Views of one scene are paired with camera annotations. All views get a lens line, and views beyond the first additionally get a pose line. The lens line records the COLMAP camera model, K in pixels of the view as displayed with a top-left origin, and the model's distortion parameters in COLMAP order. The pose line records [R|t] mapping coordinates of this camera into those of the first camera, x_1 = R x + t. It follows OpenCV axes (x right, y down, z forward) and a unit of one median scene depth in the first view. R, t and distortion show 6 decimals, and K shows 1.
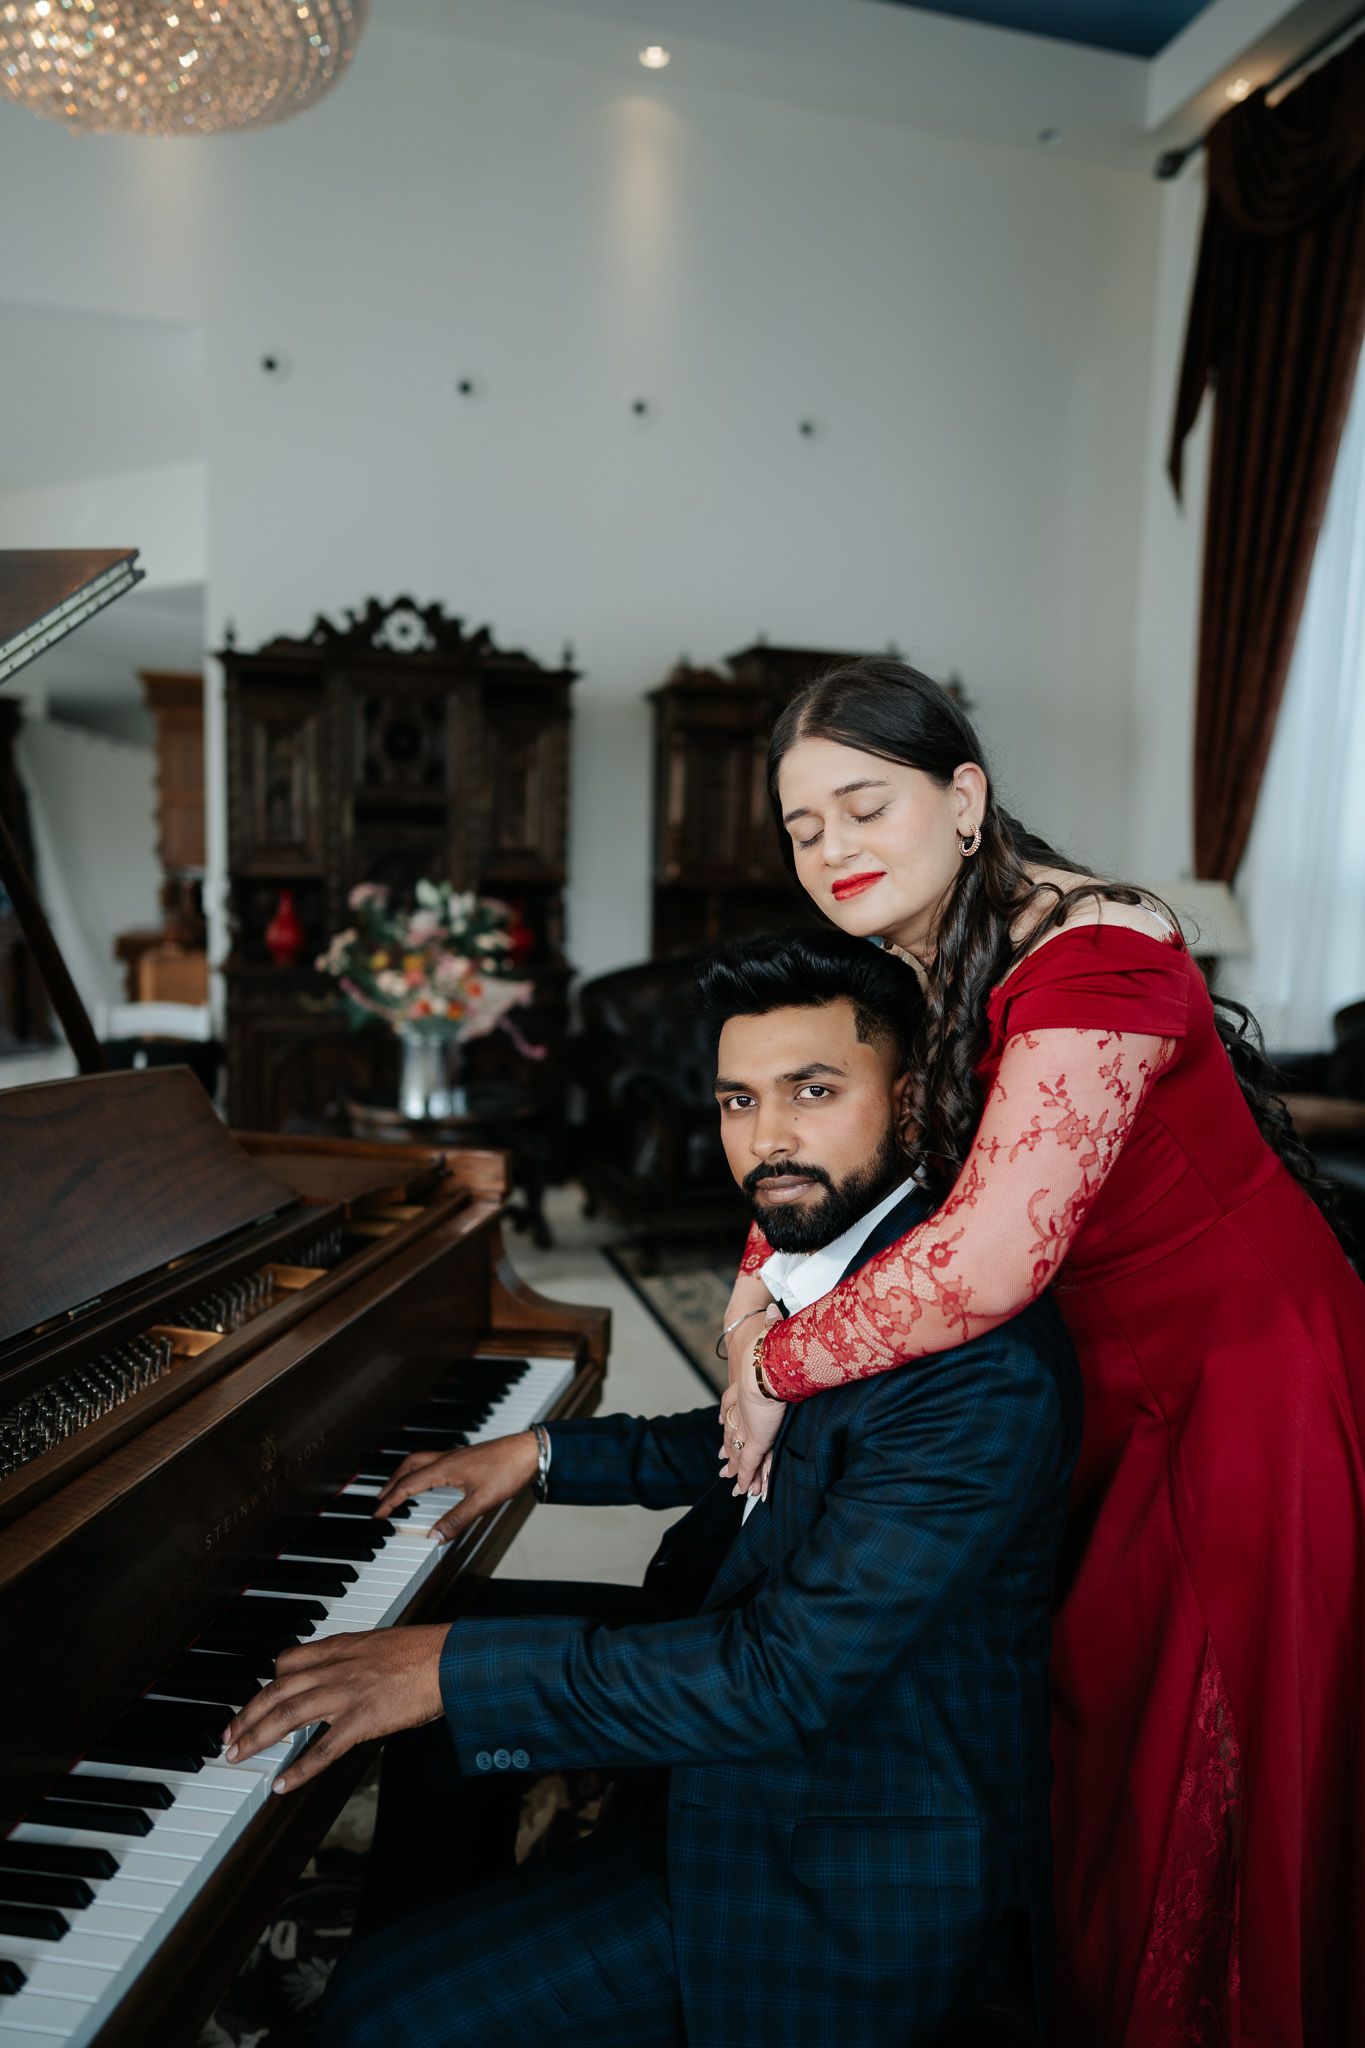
lens RADIAL K [[1373.0, 0, 682.5], [0, 1373.0, 1024.0], [0, 0, 1]] dist [-0.040408, 0.052385]
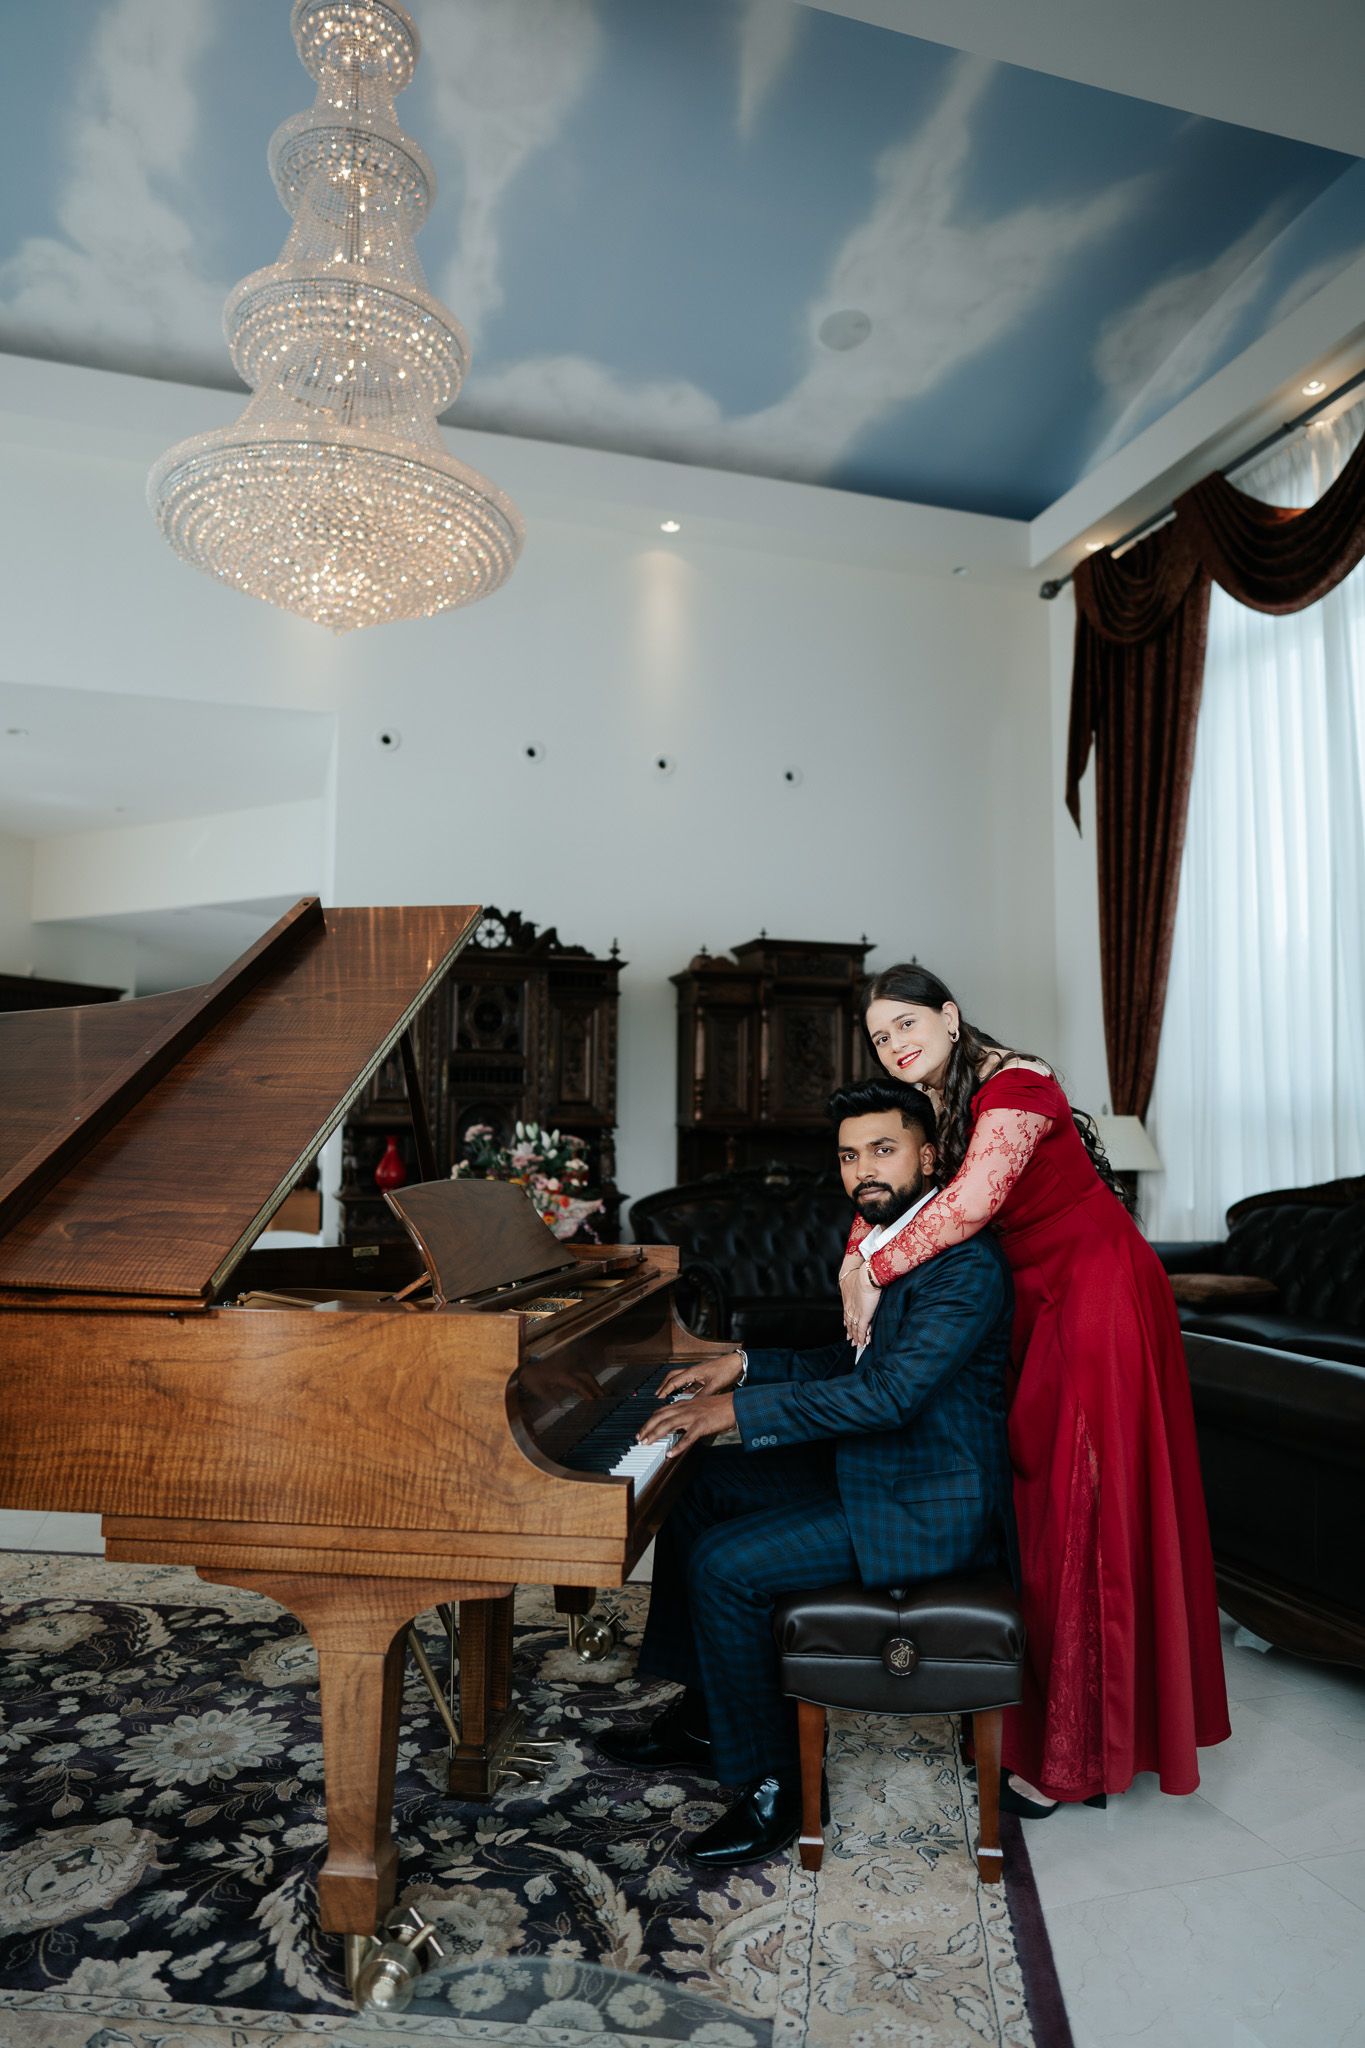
lens RADIAL K [[1358.9, 0, 696.4], [0, 1358.9, 1042.3], [0, 0, 1]] dist [-0.041647, 0.055615]
pose [[0.999064, -0.019176, 0.038770, -0.070183], [0.026100, 0.982041, -0.186851, 0.067828], [-0.034490, 0.187688, 0.981623, -0.286148]]
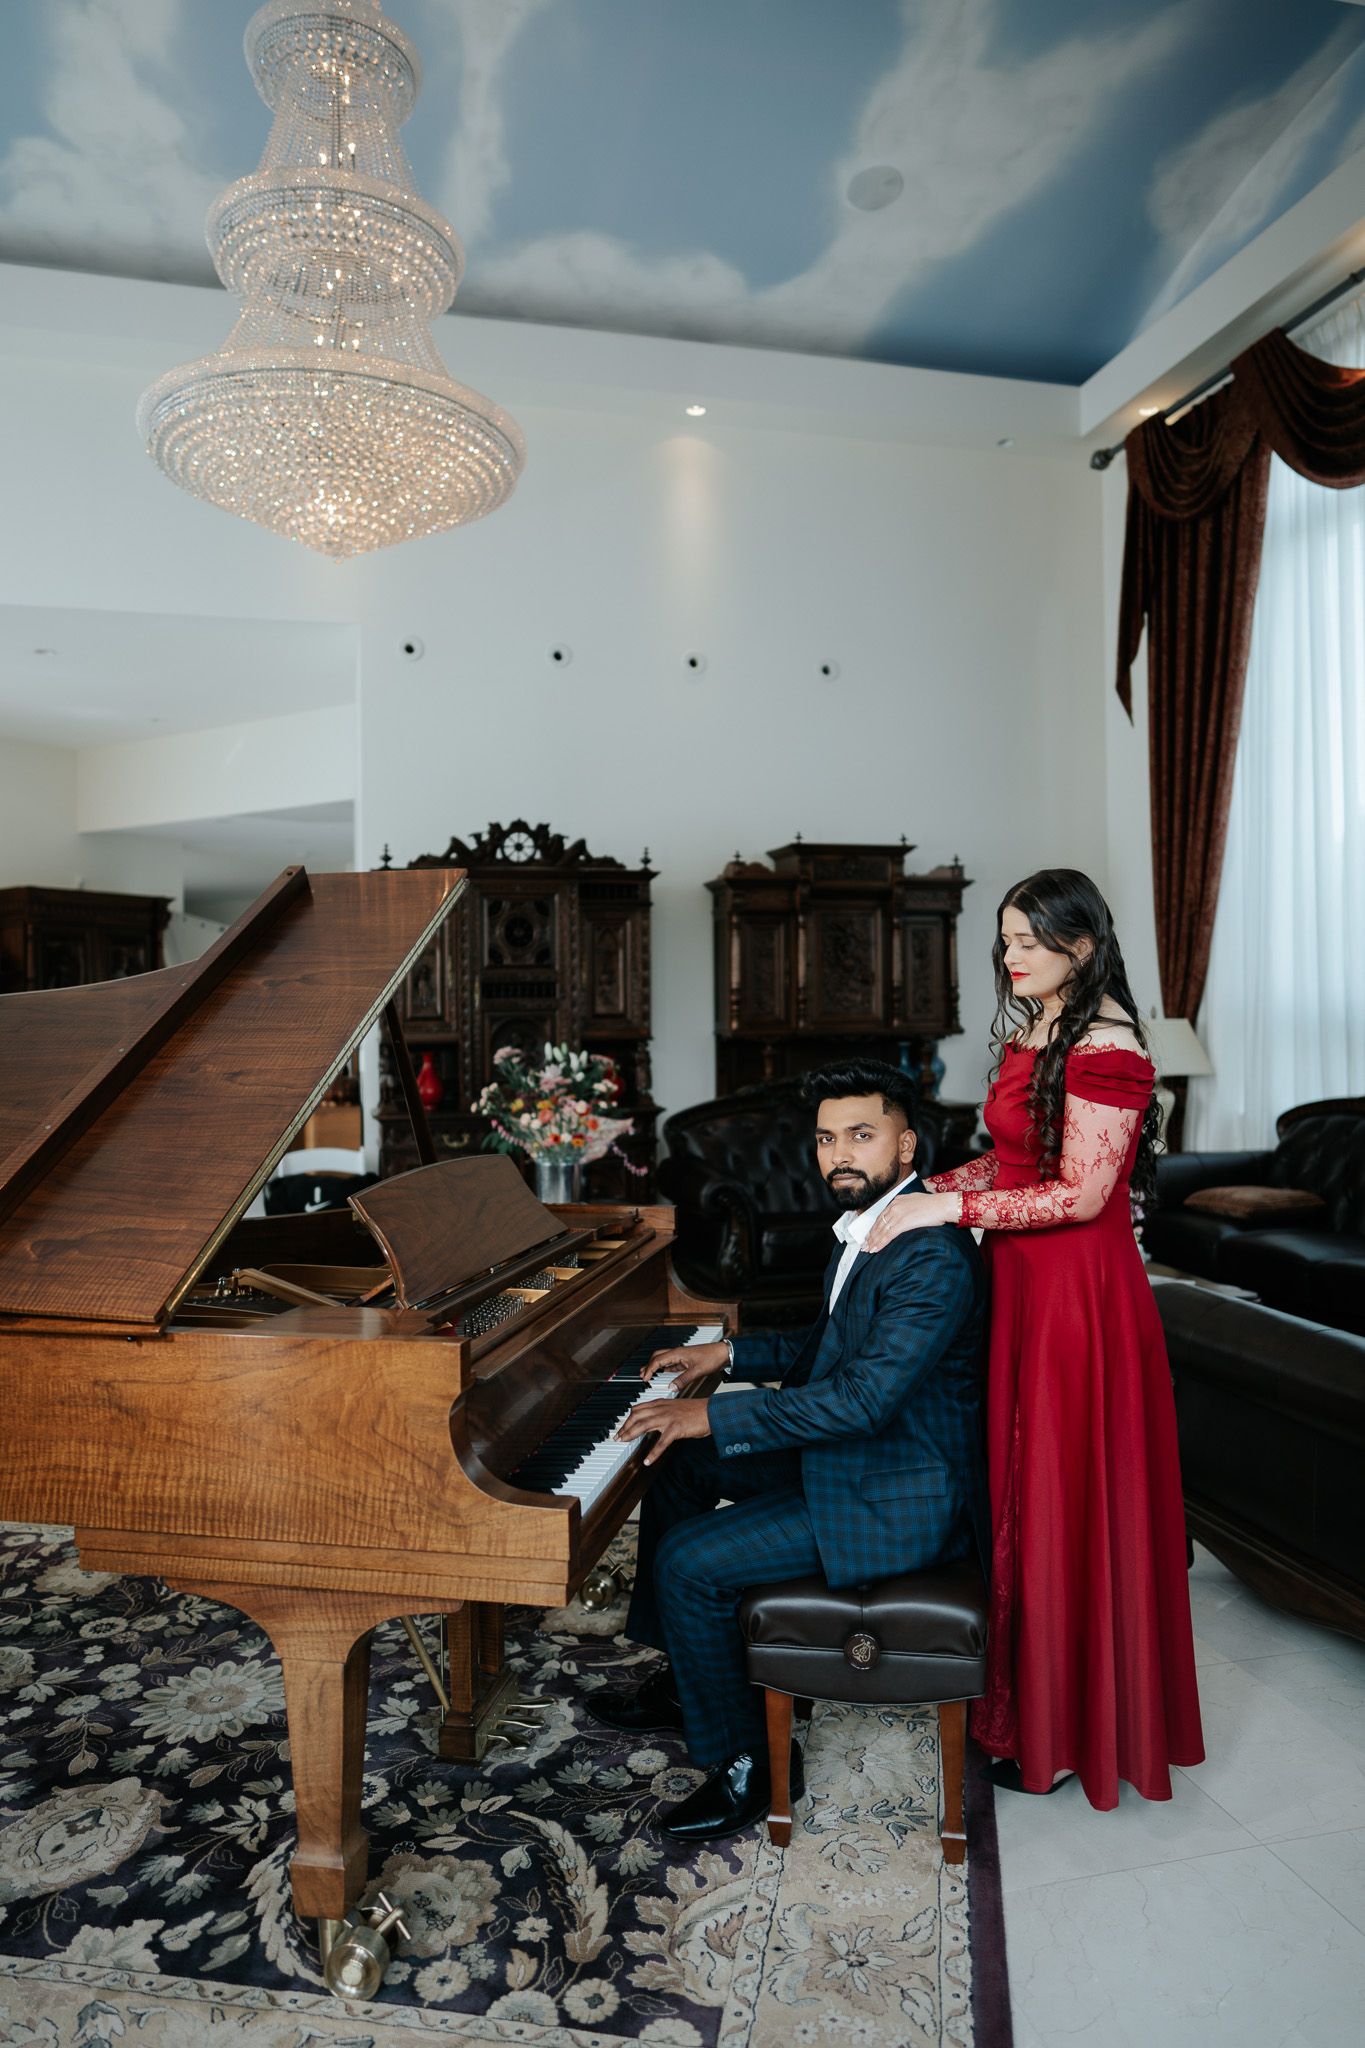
lens RADIAL K [[1373.0, 0, 682.5], [0, 1373.0, 1024.0], [0, 0, 1]] dist [-0.040408, 0.052385]
pose [[0.998978, -0.037988, -0.024478, -0.029718], [0.035130, 0.993513, -0.108154, 0.023790], [0.028428, 0.107184, 0.993833, -0.289788]]
